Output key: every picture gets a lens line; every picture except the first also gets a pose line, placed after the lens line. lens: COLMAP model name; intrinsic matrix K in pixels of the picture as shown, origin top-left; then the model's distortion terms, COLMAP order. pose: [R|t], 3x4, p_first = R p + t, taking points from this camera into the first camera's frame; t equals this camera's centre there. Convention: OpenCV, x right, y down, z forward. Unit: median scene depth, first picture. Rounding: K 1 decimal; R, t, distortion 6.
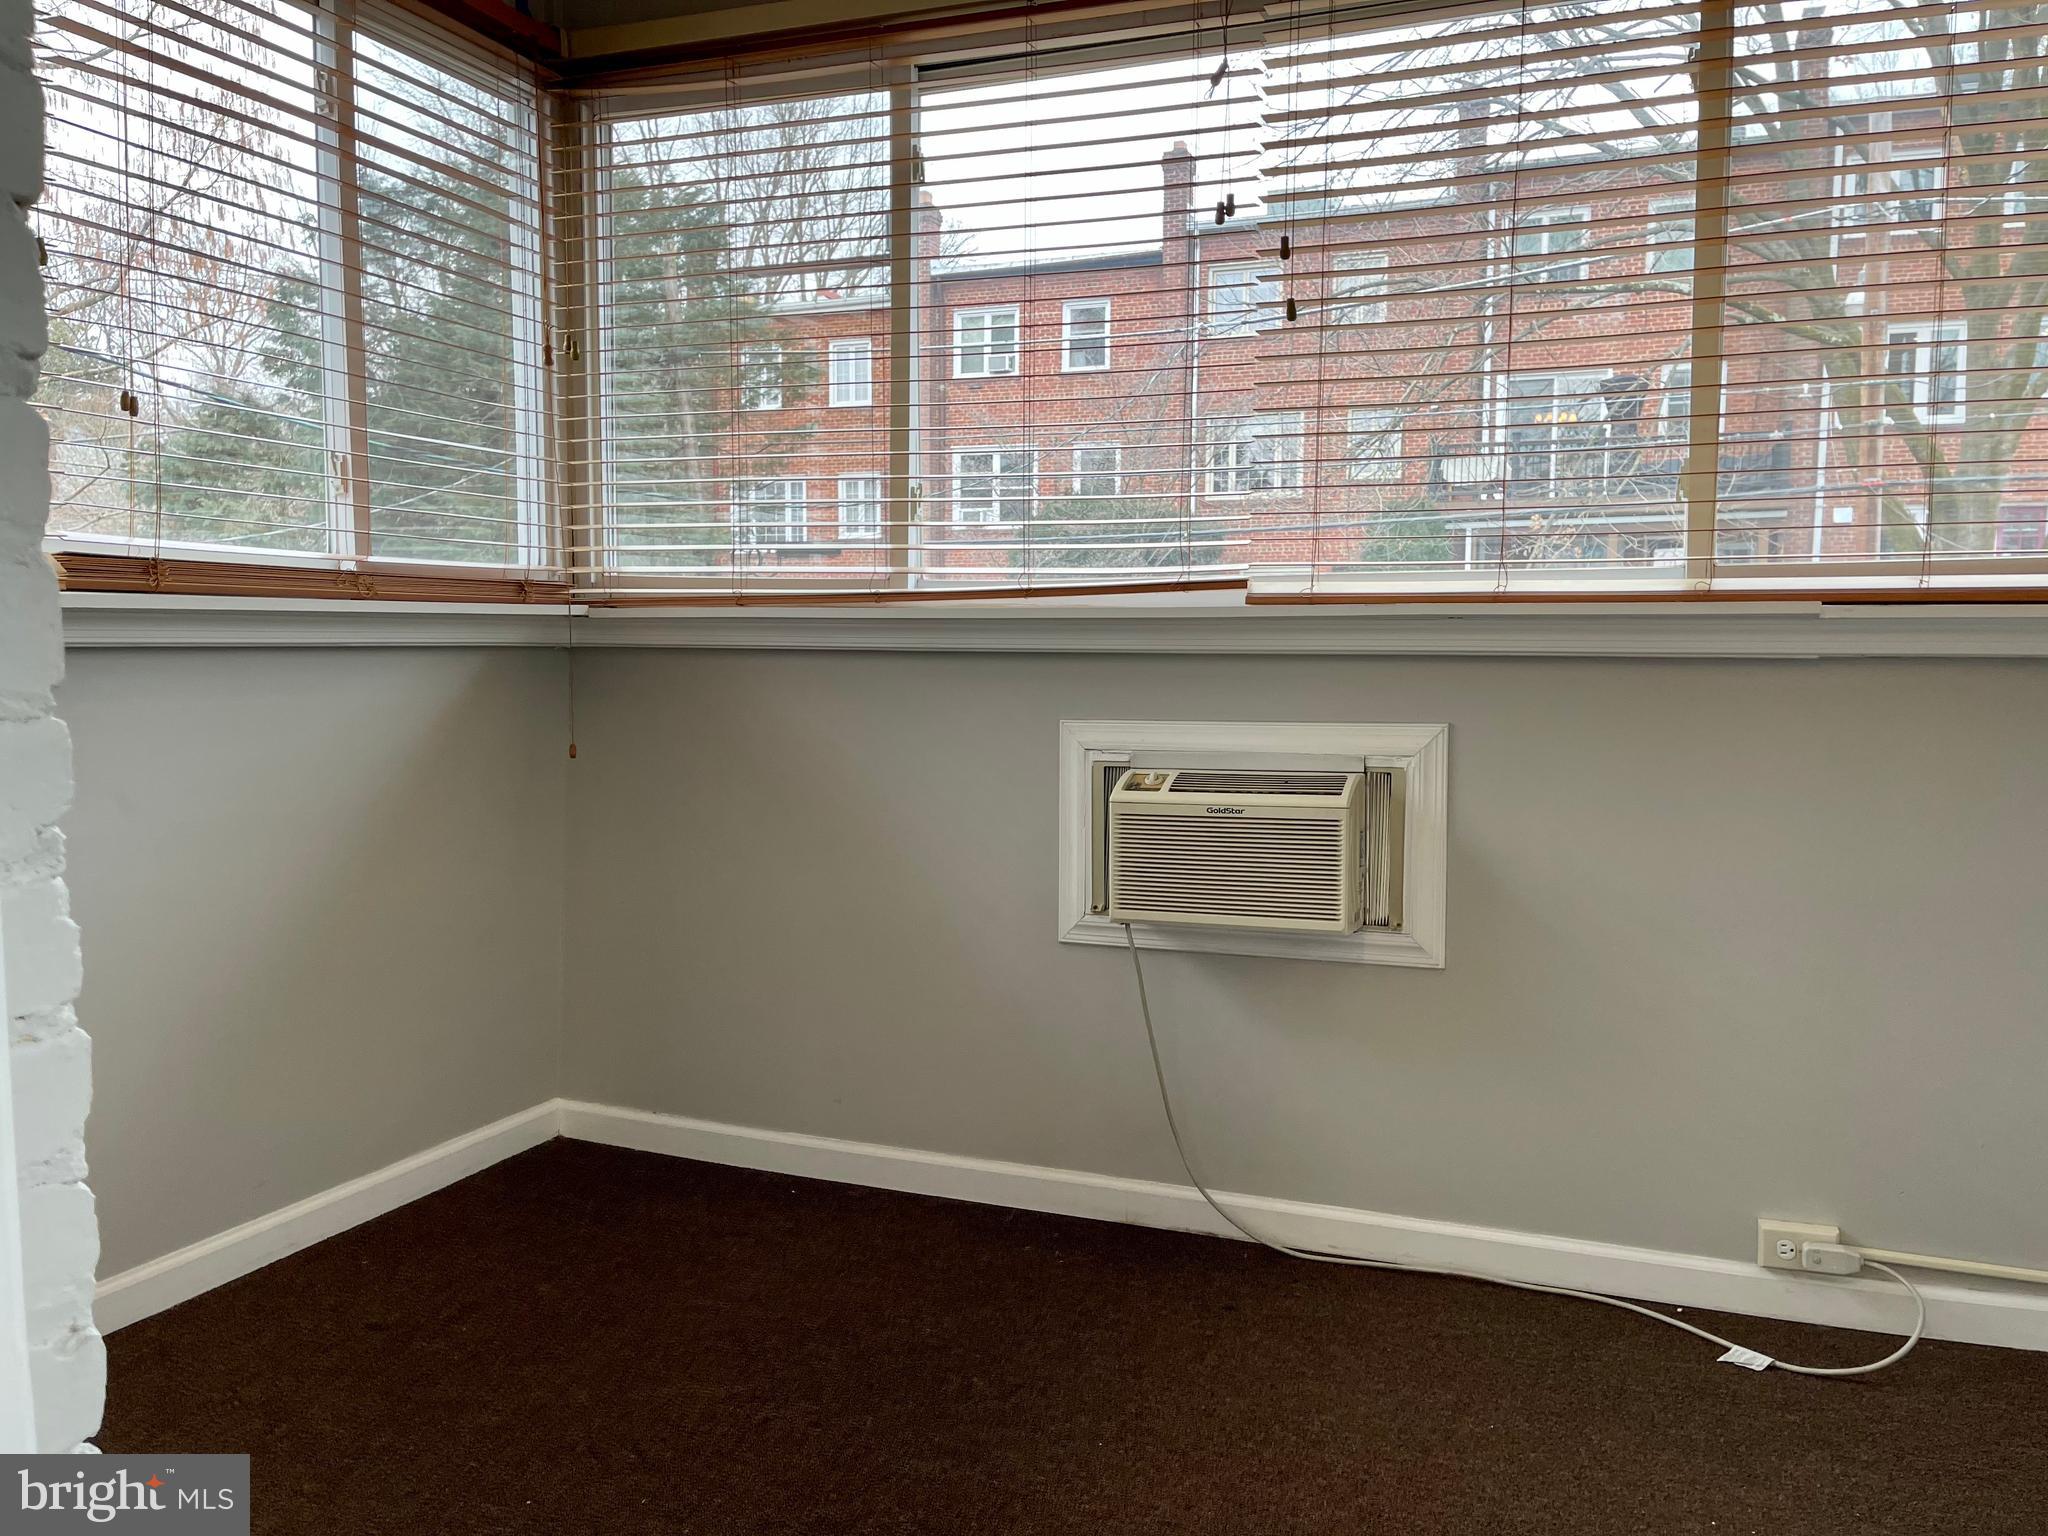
lens RADIAL K [[1535.4, 0, 1024.0], [0, 1535.4, 768.0], [0, 0, 1]] dist [0.057582, -0.080330]
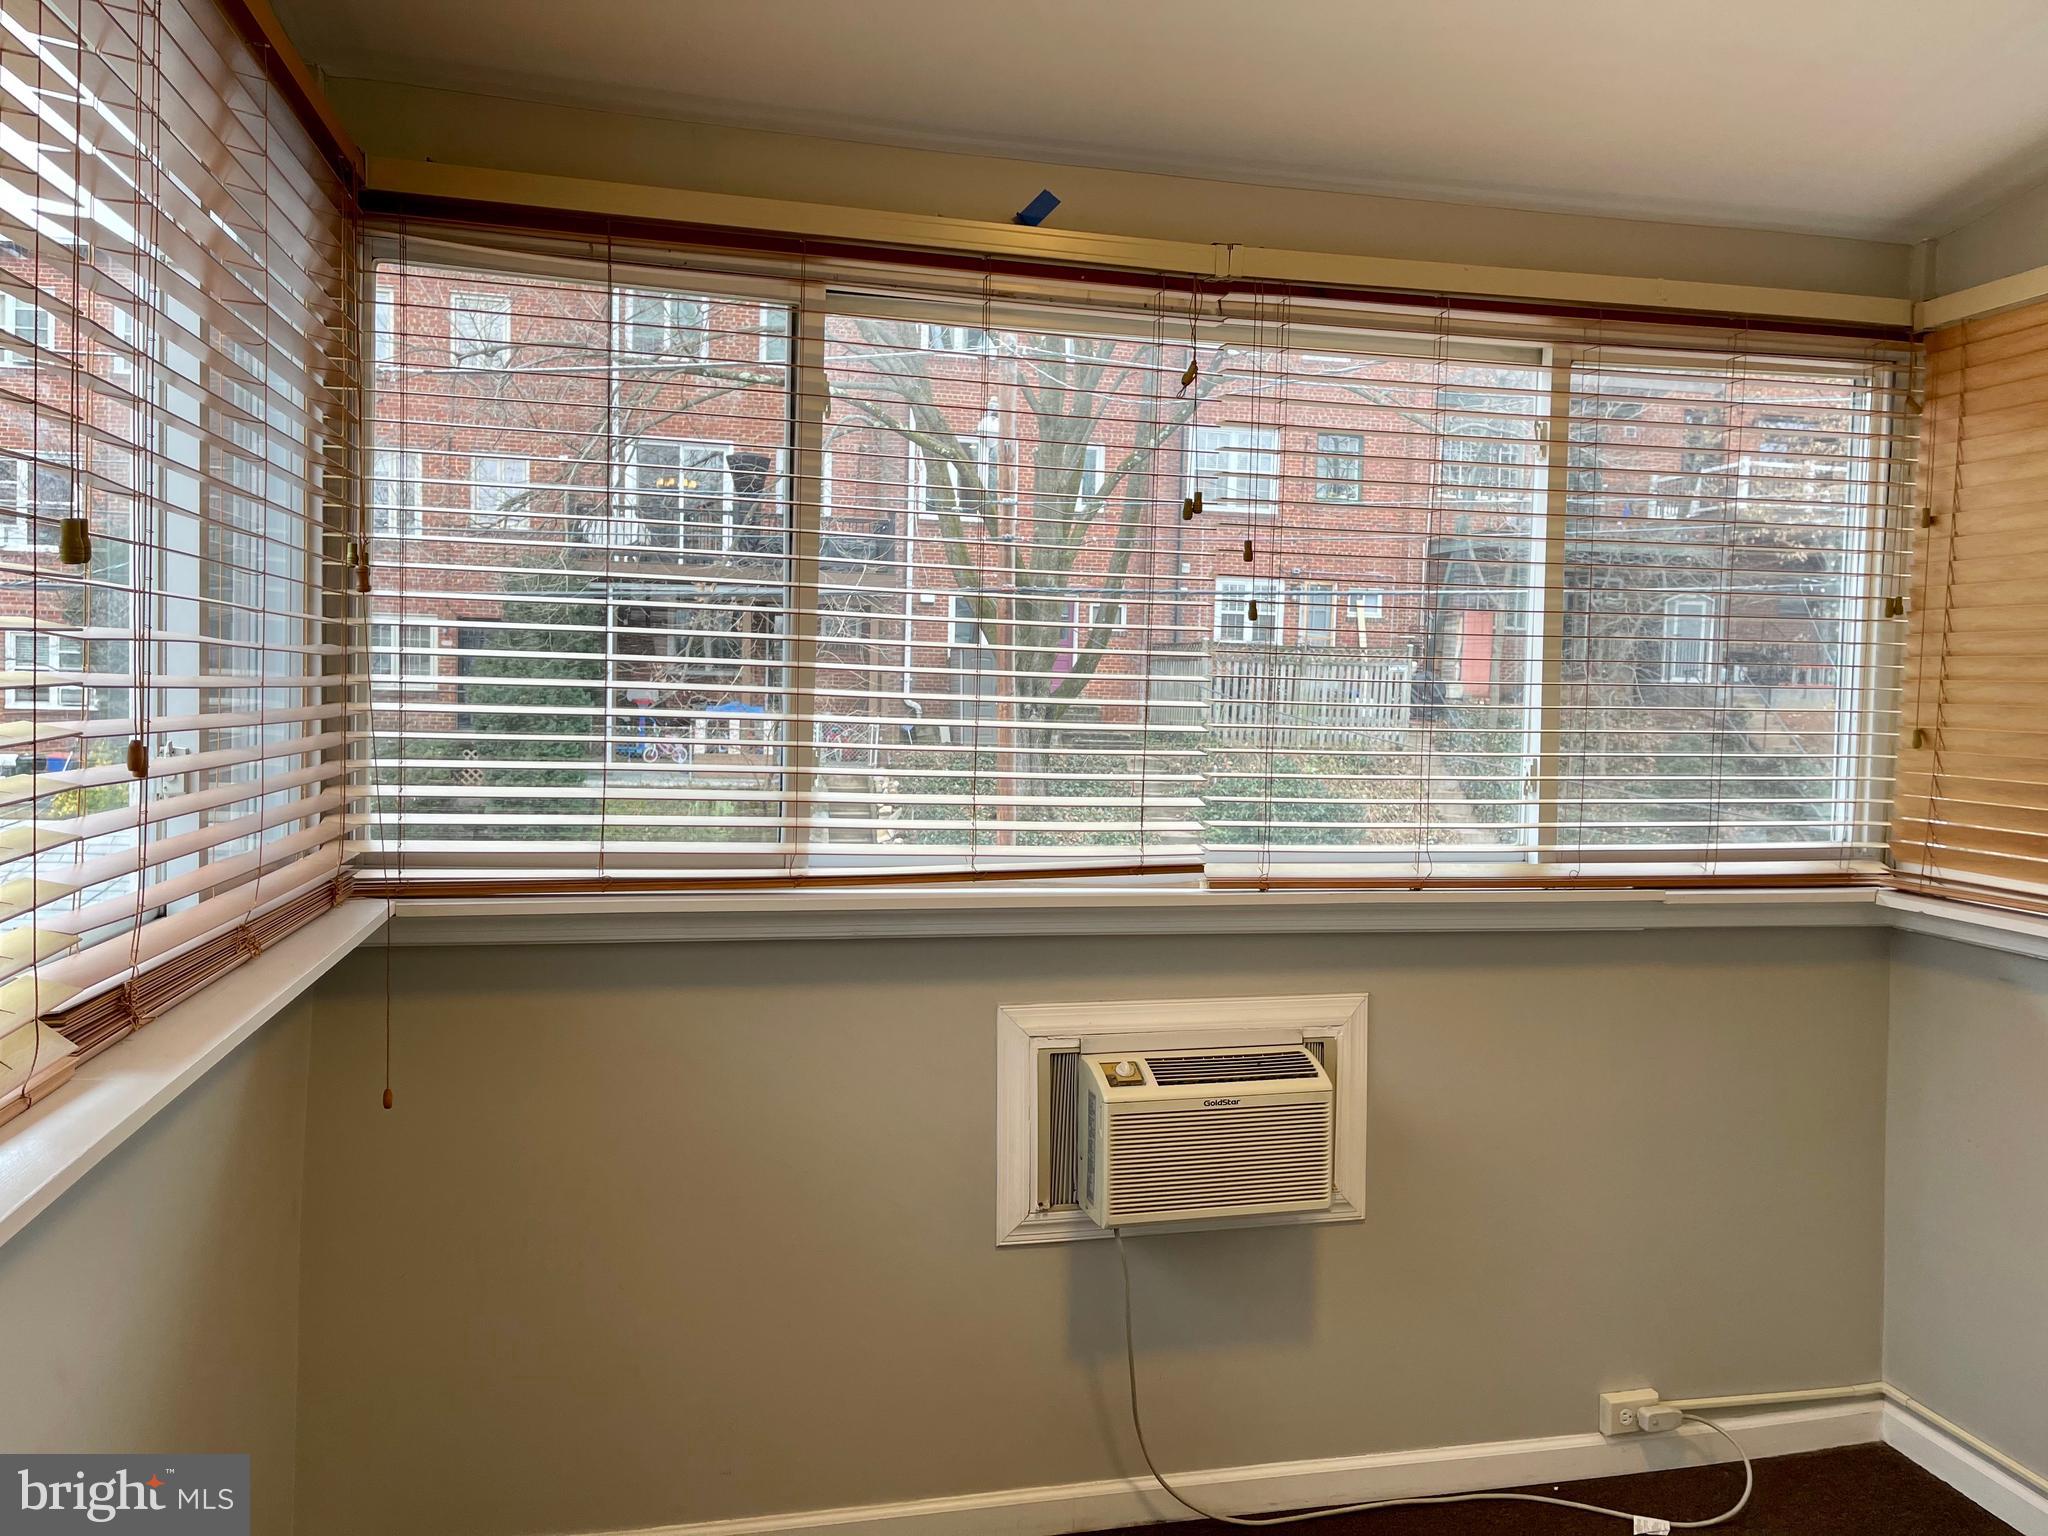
lens RADIAL K [[1535.4, 0, 1024.0], [0, 1535.4, 768.0], [0, 0, 1]] dist [0.057582, -0.080330]
pose [[0.827396, -0.014754, 0.561424, -0.520577], [0.027337, 0.999528, -0.014021, -0.174311], [-0.560953, 0.026949, 0.827409, 0.224913]]
